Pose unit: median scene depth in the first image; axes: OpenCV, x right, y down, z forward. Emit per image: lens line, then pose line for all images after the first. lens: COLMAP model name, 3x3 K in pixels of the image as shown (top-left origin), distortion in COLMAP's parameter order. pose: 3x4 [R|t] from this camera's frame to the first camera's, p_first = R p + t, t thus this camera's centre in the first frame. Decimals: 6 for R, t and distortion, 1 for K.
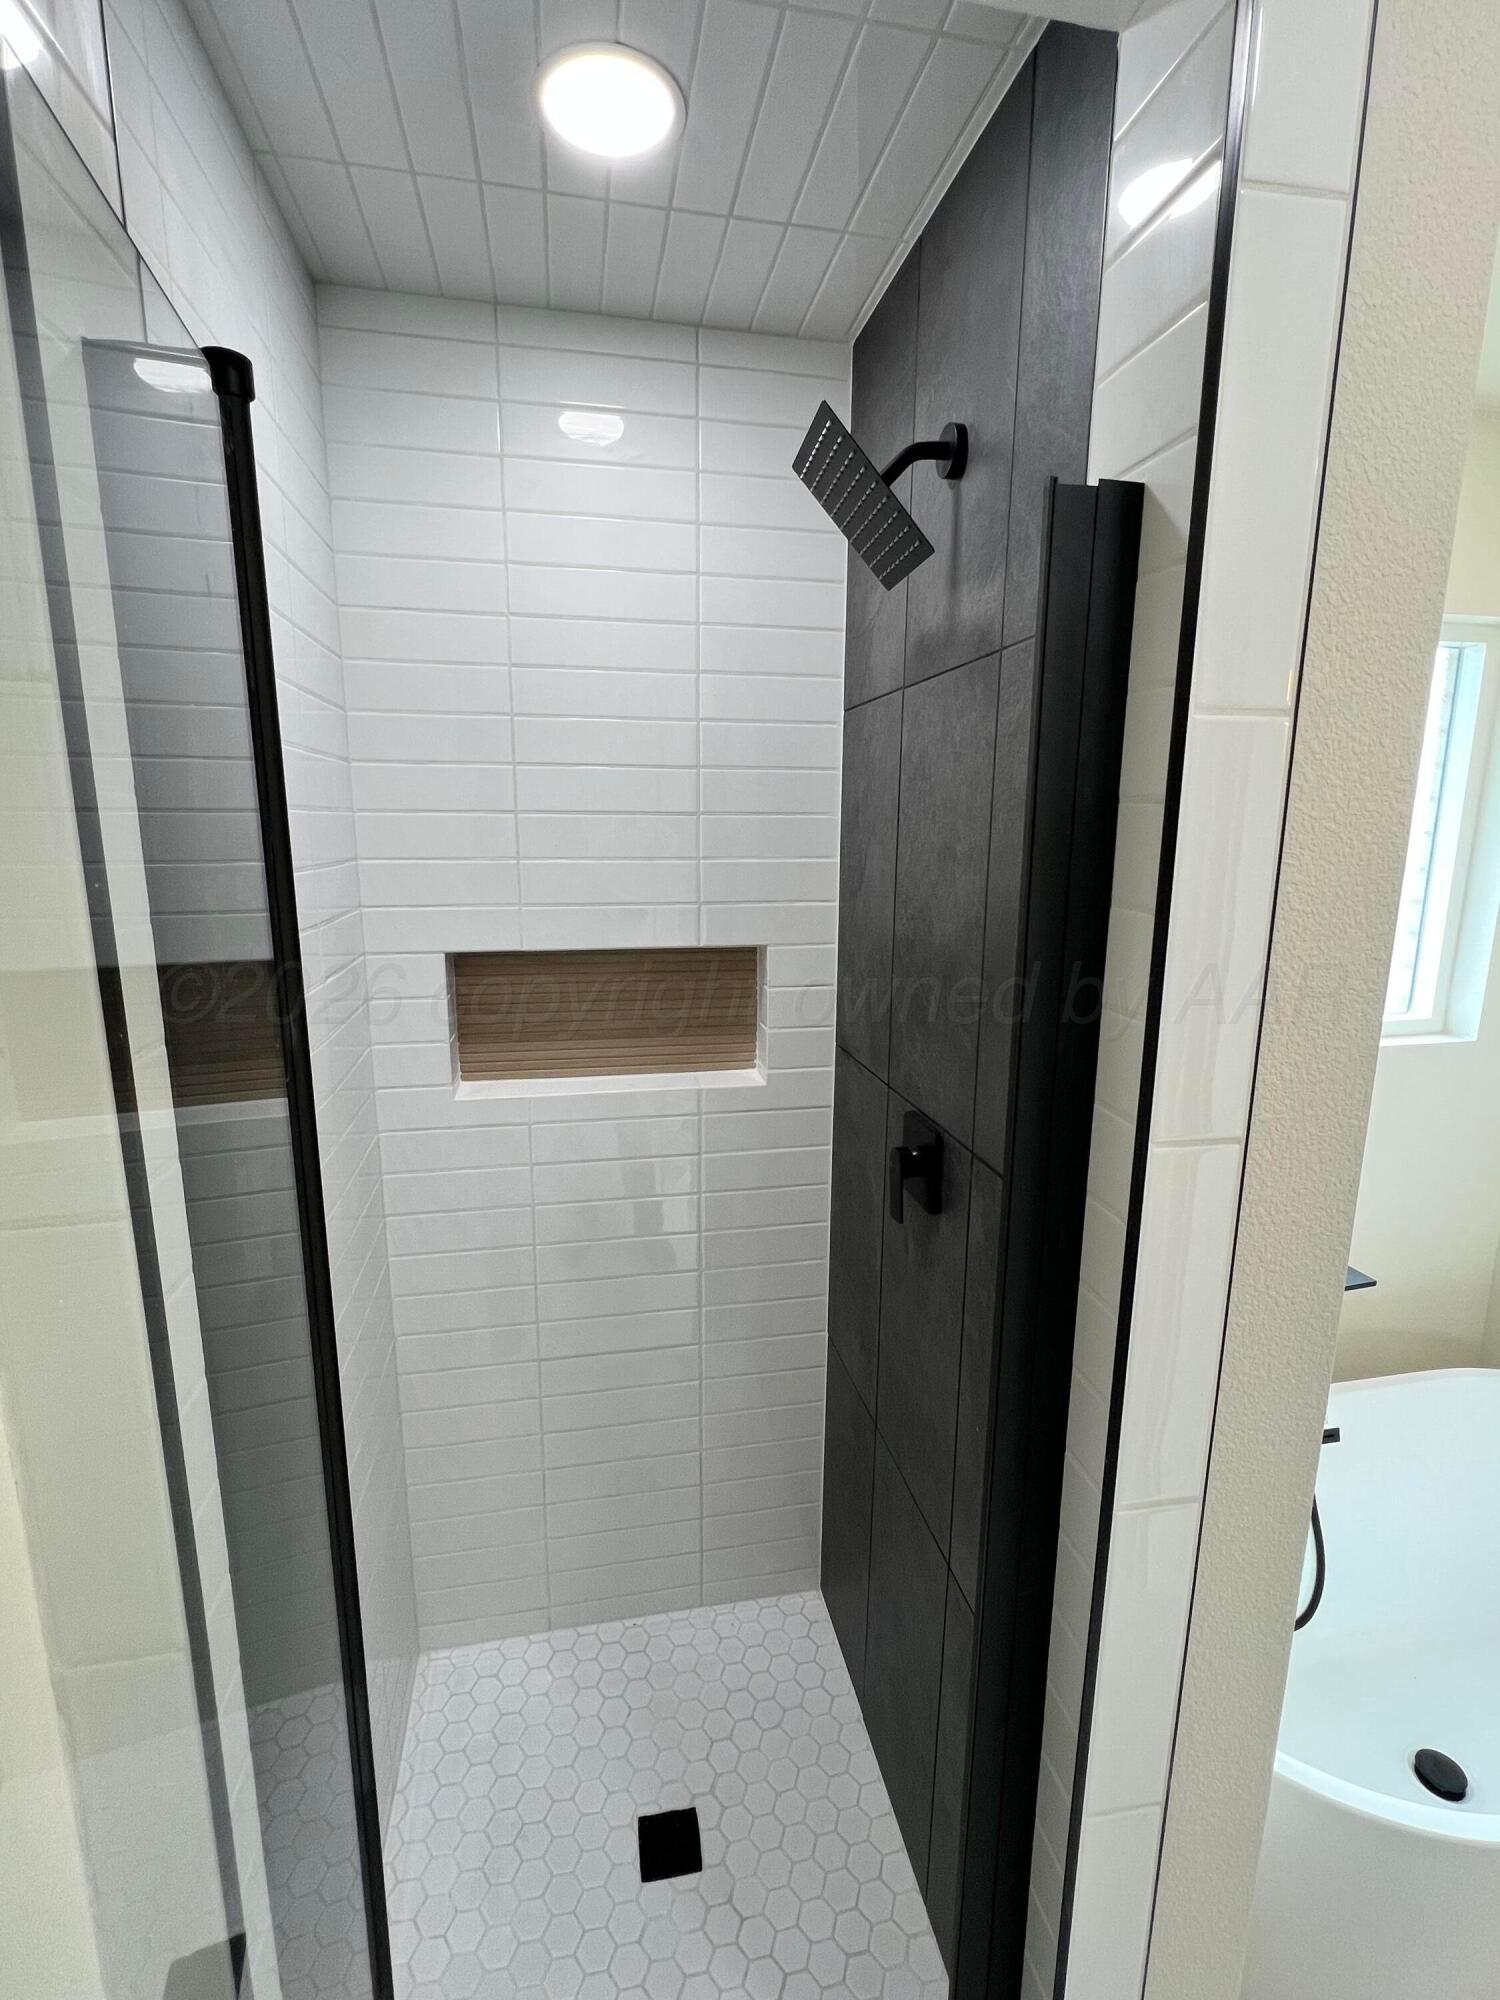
lens RADIAL K [[897.0, 0, 746.4], [0, 897.0, 998.9], [0, 0, 1]] dist [-0.003538, 0.000402]
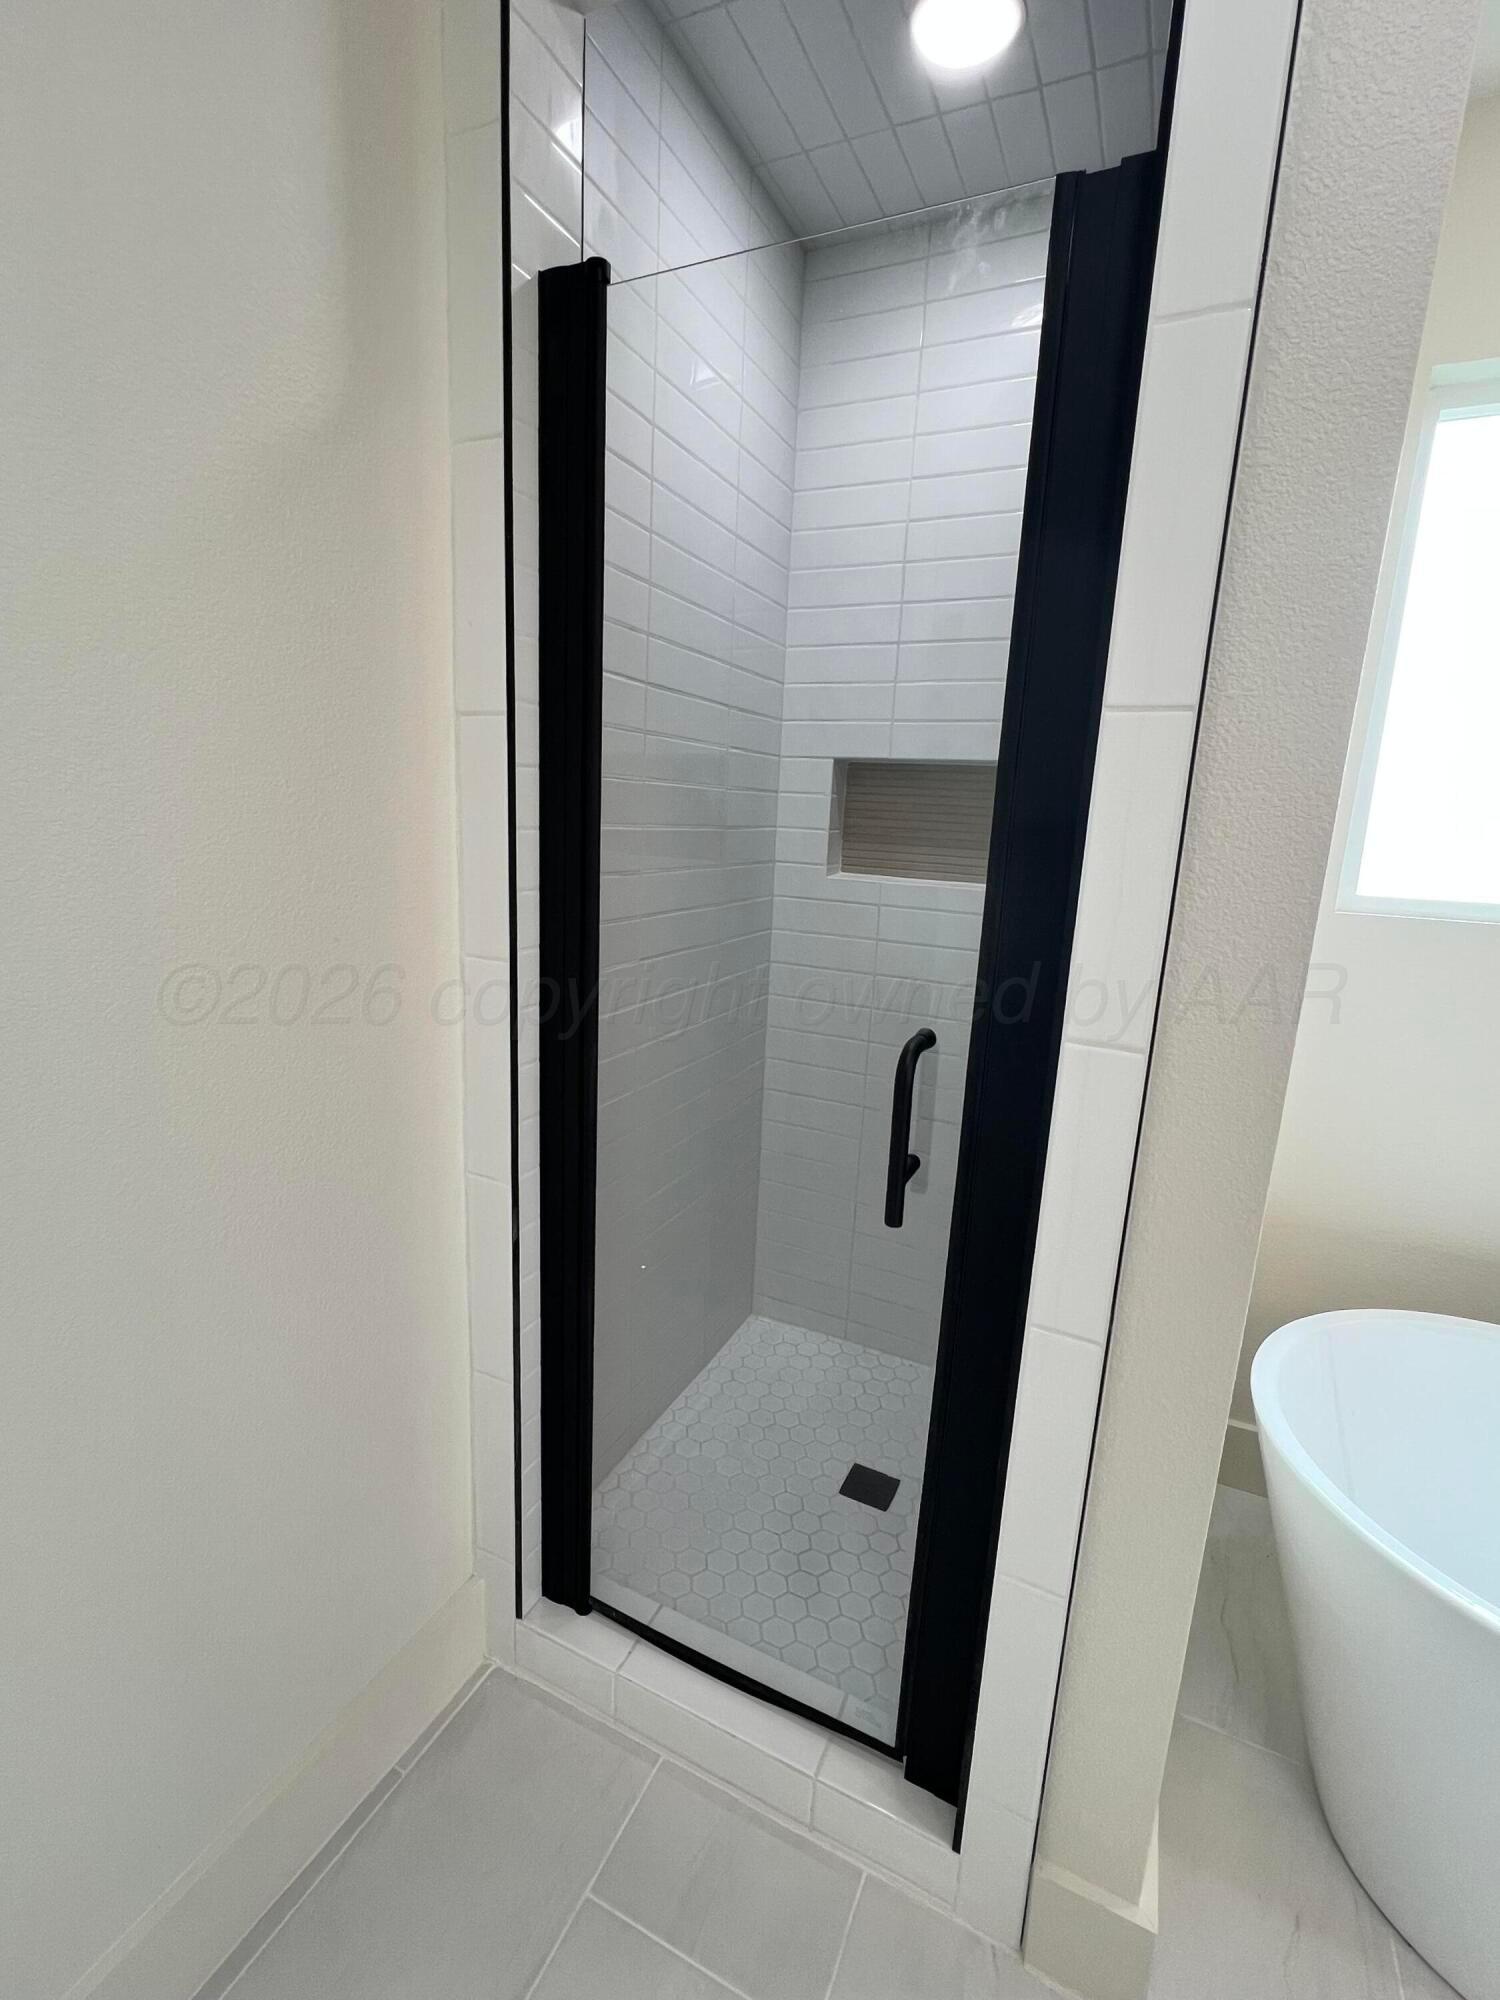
lens RADIAL K [[897.0, 0, 748.5], [0, 897.0, 999.7], [0, 0, 1]] dist [-0.003538, 0.000402]
pose [[0.805294, 0.152166, -0.573015, 0.434103], [-0.151778, 0.987207, 0.048852, 0.300231], [0.573118, 0.047631, 0.818087, -0.134829]]
